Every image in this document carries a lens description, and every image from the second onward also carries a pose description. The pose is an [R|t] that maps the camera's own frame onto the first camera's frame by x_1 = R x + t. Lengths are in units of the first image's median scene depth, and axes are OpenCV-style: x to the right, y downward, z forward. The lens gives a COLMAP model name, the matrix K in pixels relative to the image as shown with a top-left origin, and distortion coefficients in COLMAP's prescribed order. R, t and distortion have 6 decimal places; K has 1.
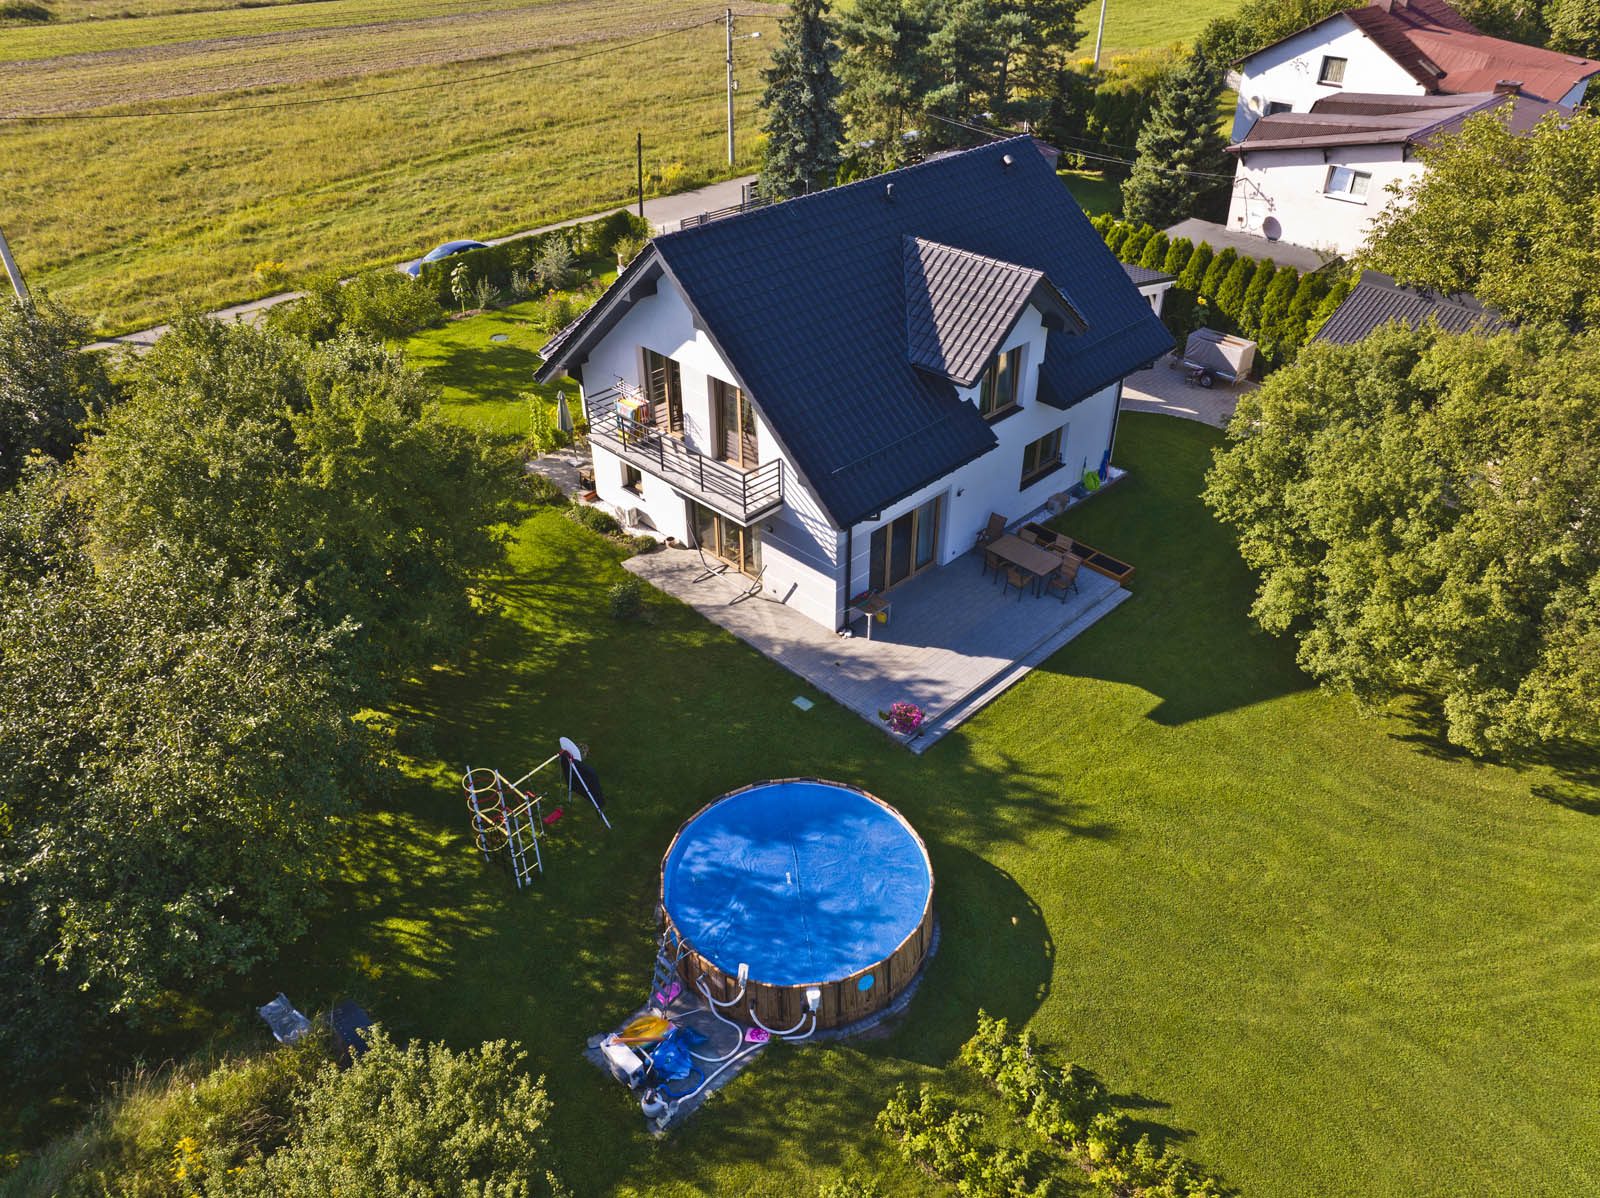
lens RADIAL K [[1108.7, 0, 797.2], [0, 1108.7, 589.2], [0, 0, 1]] dist [-0.056815, 0.025762]
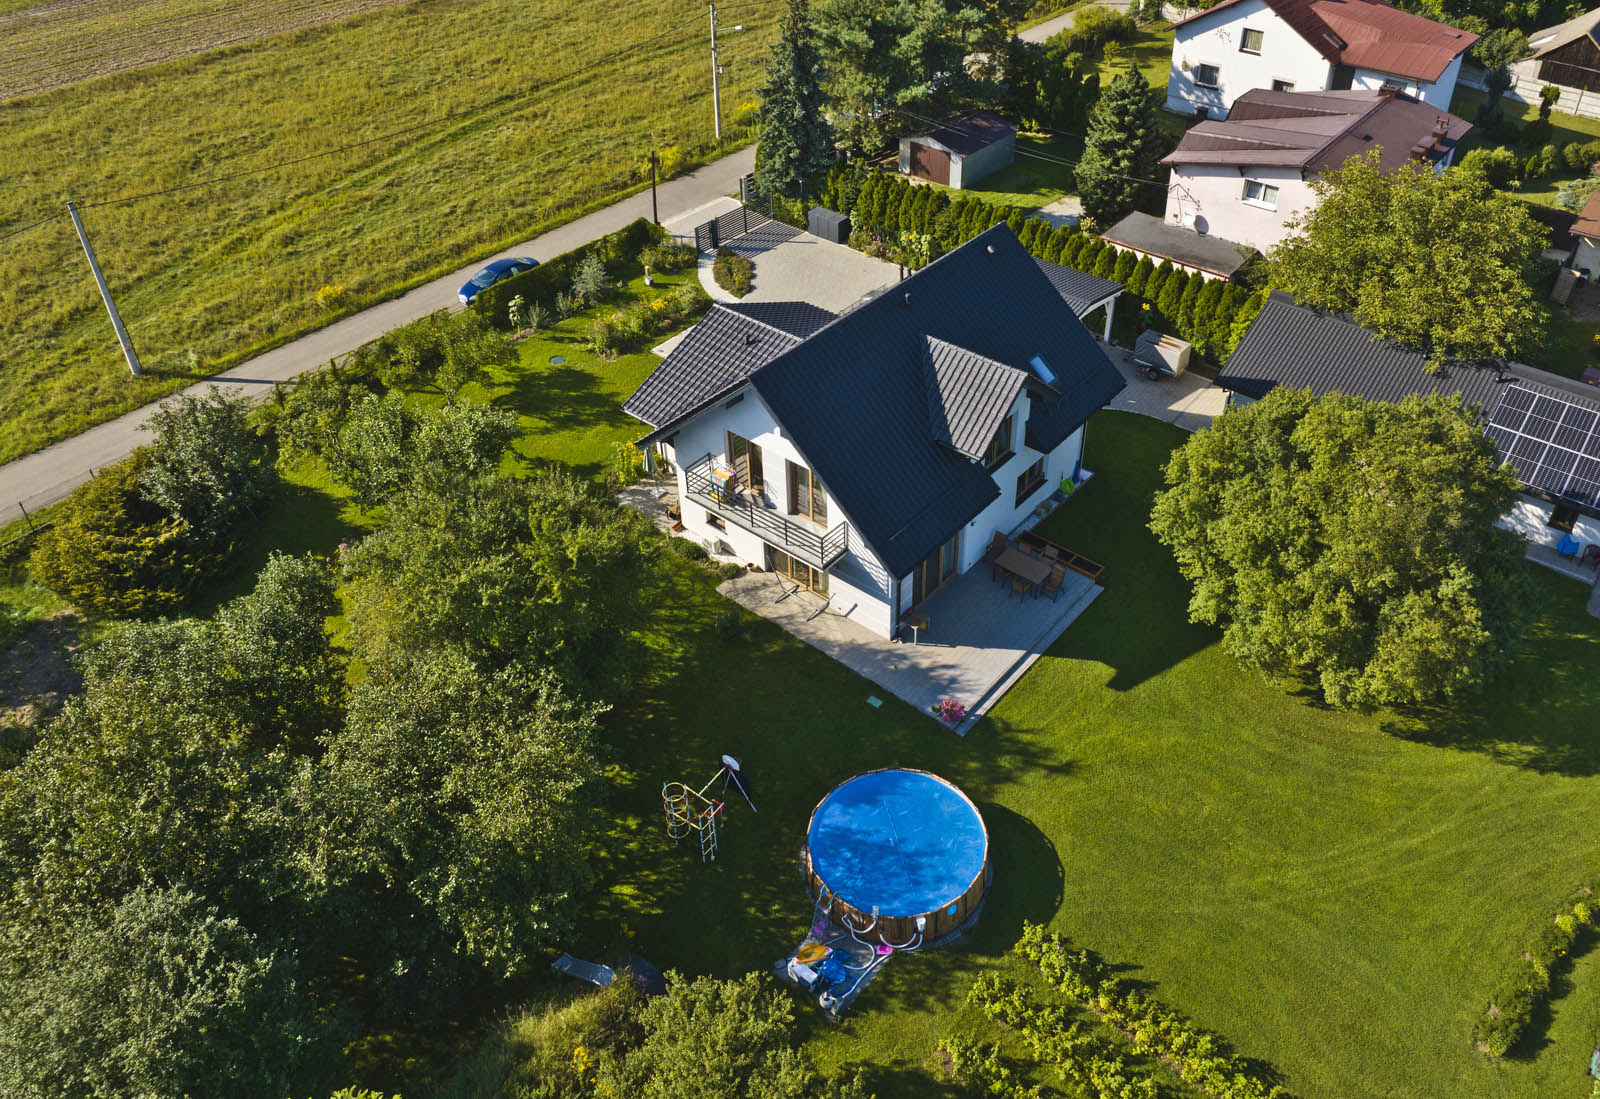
lens RADIAL K [[1187.3, 0, 838.8], [0, 1187.3, 443.8], [0, 0, 1]] dist [-0.037395, -0.010354]
pose [[0.995178, -0.059718, 0.077815, -0.130223], [0.059261, 0.998209, 0.008176, -0.223929], [-0.078164, -0.003525, 0.996934, -0.449377]]
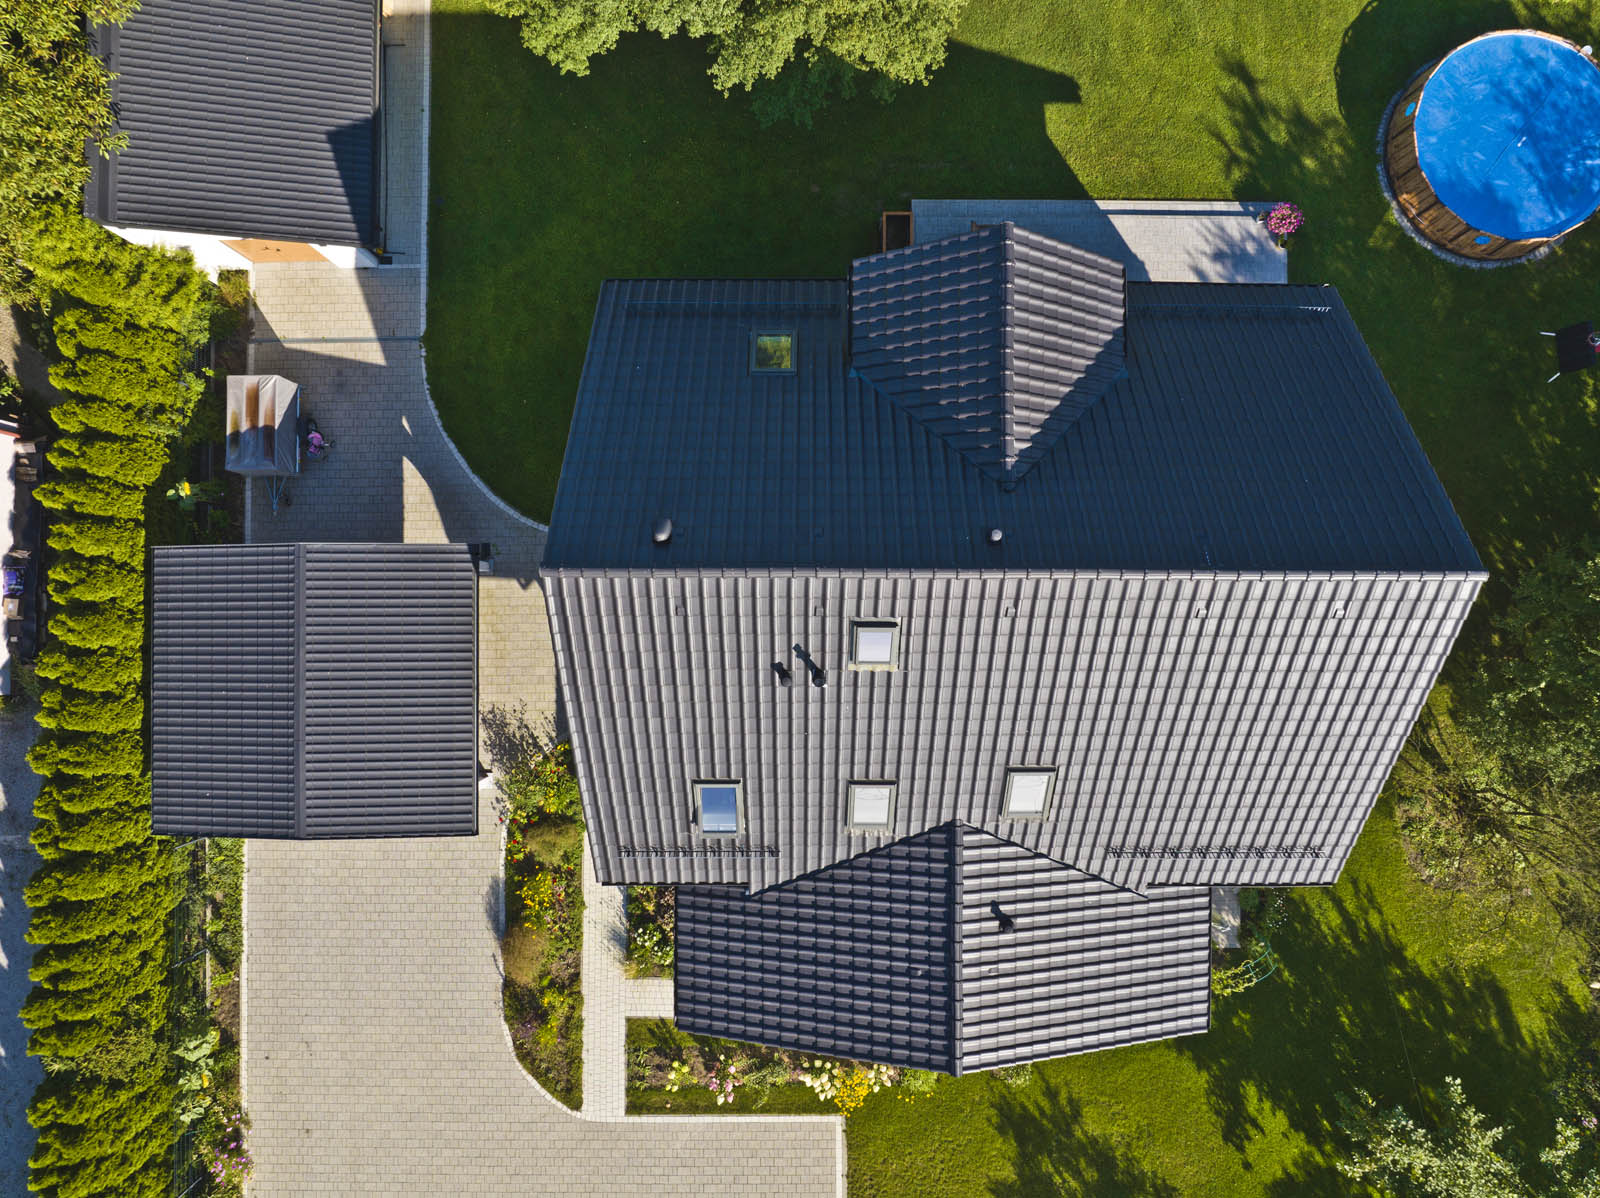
lens RADIAL K [[1108.7, 0, 798.3], [0, 1108.7, 593.6], [0, 0, 1]] dist [-0.056815, 0.025762]
pose [[-0.706902, -0.706934, 0.023116, 0.137900], [0.418791, -0.391987, 0.819122, -0.980391], [-0.570004, 0.588719, 0.573154, 0.812296]]
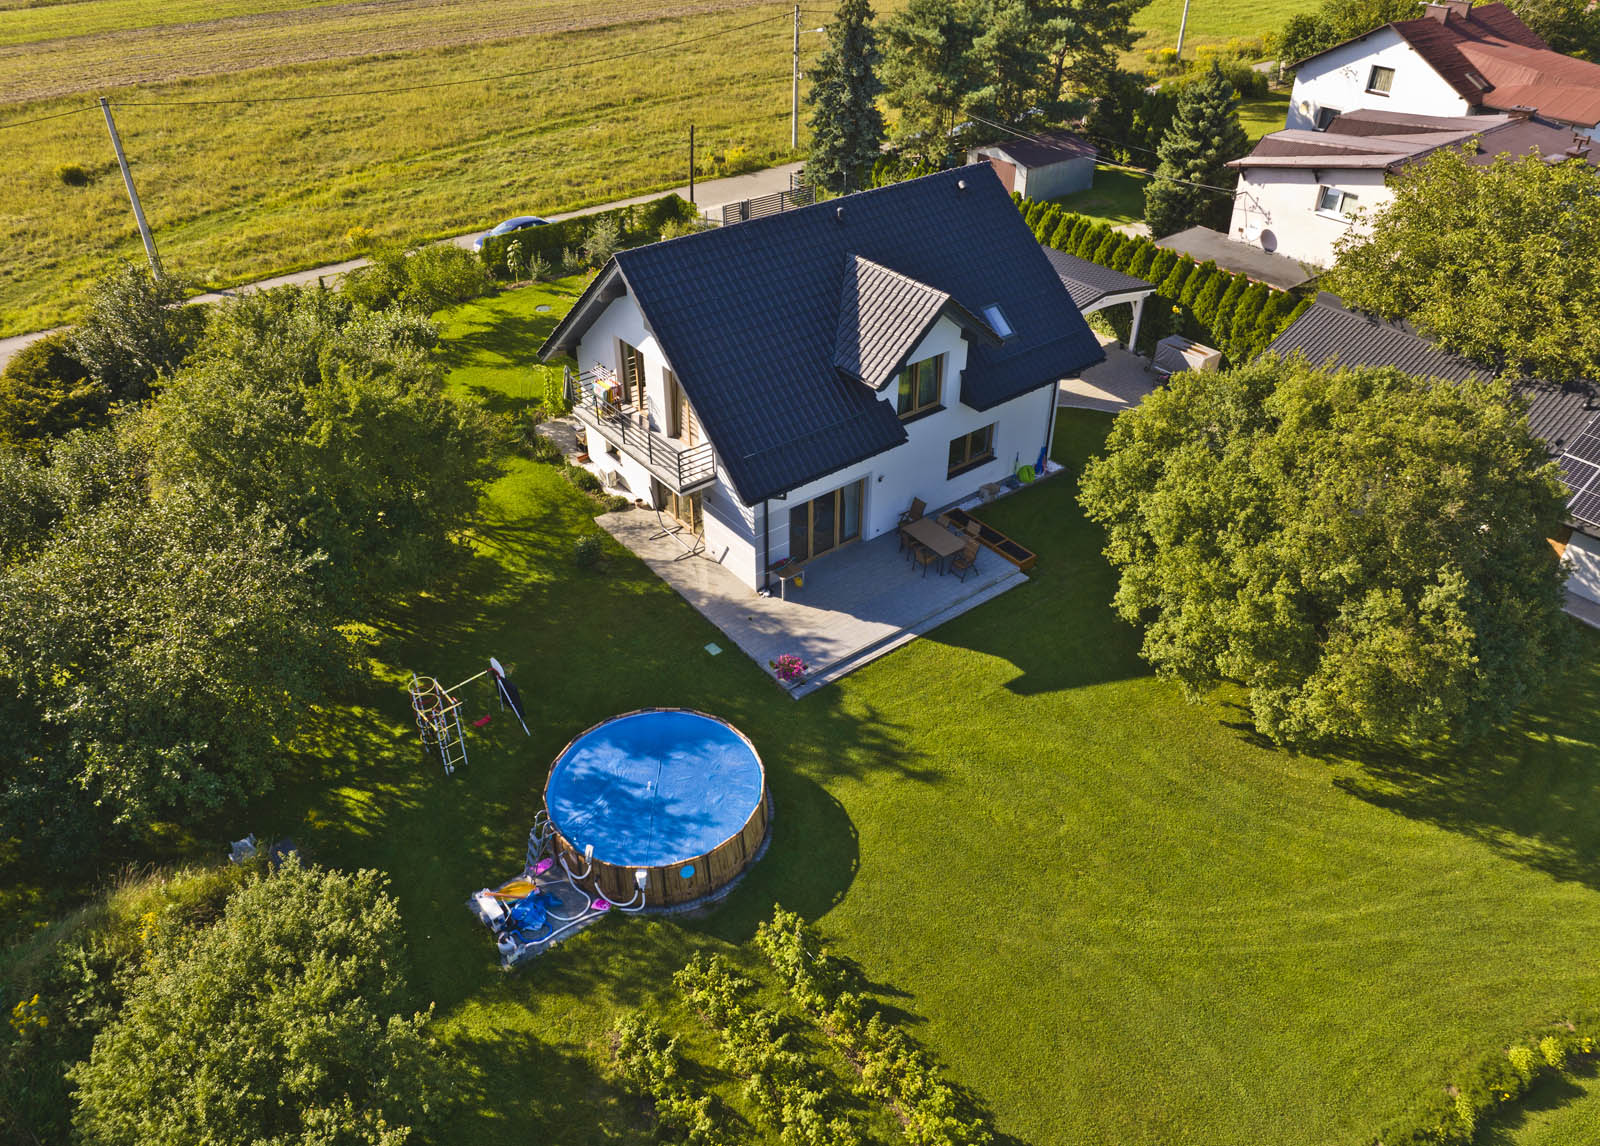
lens RADIAL K [[1118.9, 0, 787.8], [0, 1118.9, 527.5], [0, 0, 1]] dist [-0.046276, 0.008375]
pose [[0.991572, 0.072830, -0.107144, 0.196861], [-0.074222, 0.997201, -0.009055, -0.020945], [0.106184, 0.016931, 0.994202, -0.177135]]
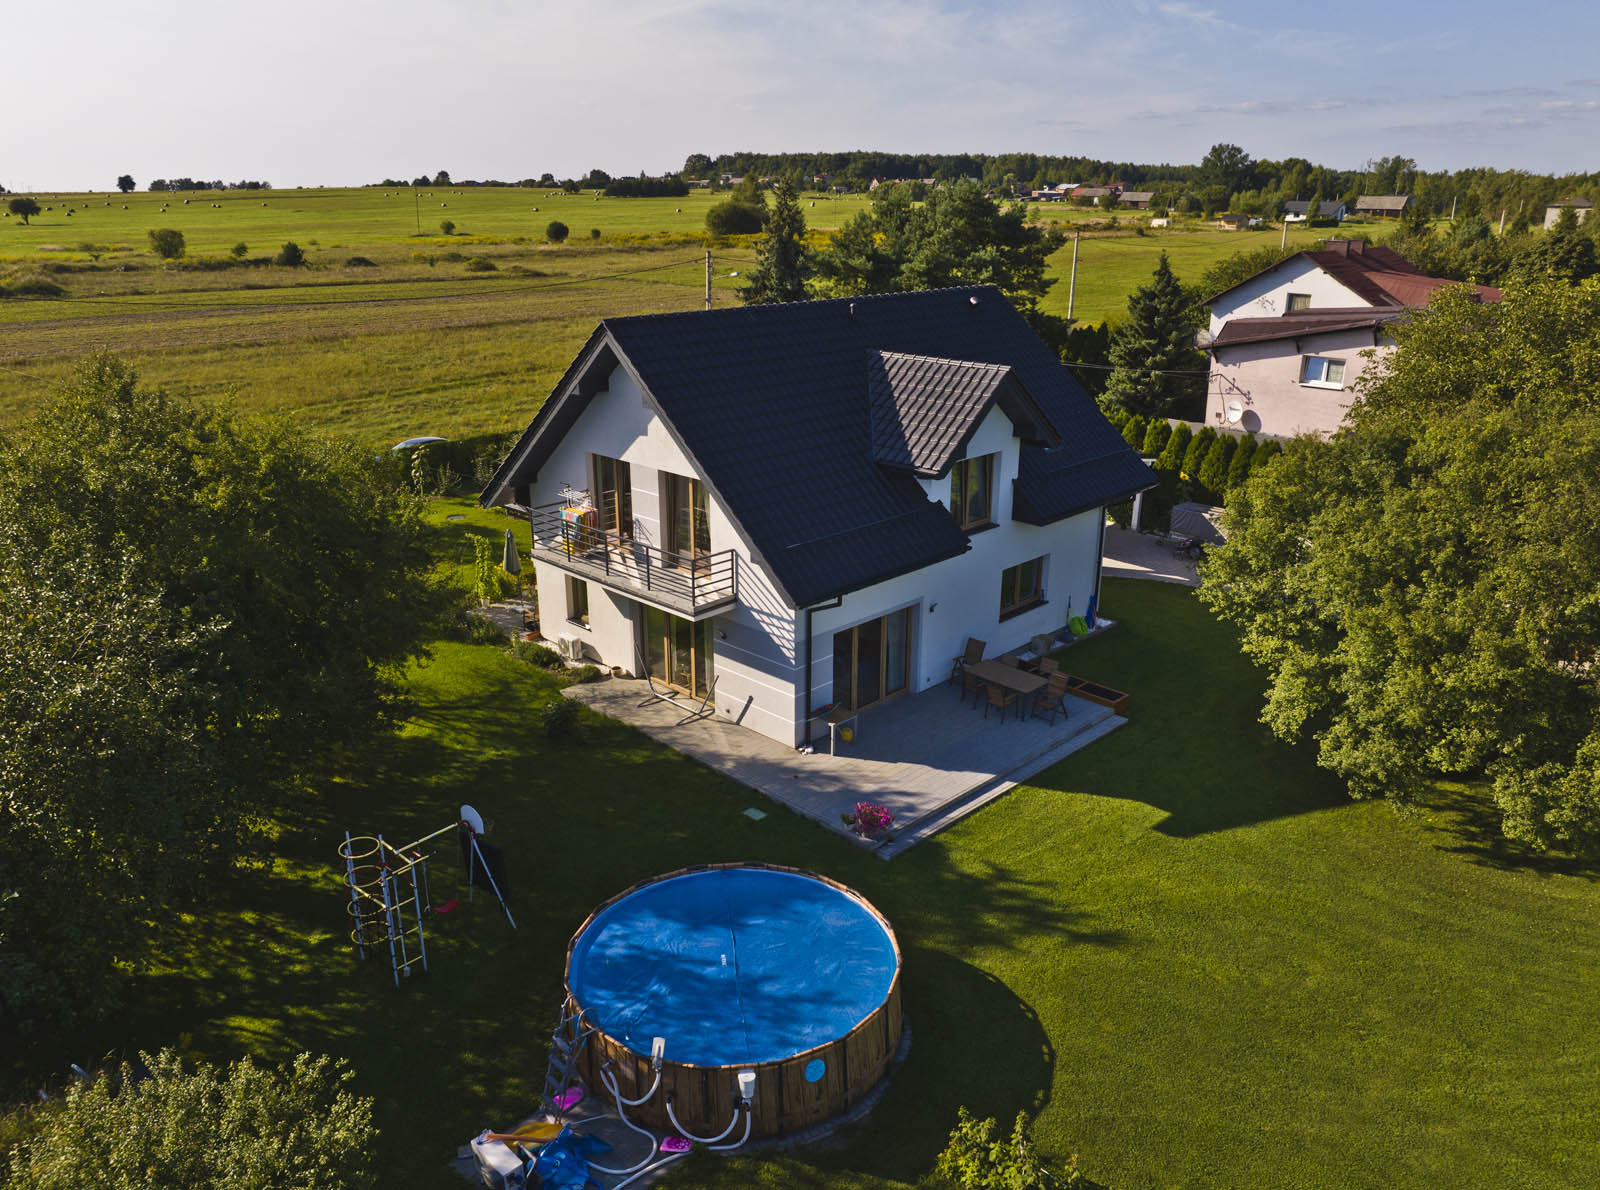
lens RADIAL K [[1155.4, 0, 791.9], [0, 1155.4, 606.8], [0, 0, 1]] dist [-0.050481, 0.015756]
pose [[0.999973, 0.004523, 0.005873, 0.027436], [-0.002870, 0.966735, -0.255765, 0.171355], [-0.006835, 0.255741, 0.966721, 0.083879]]
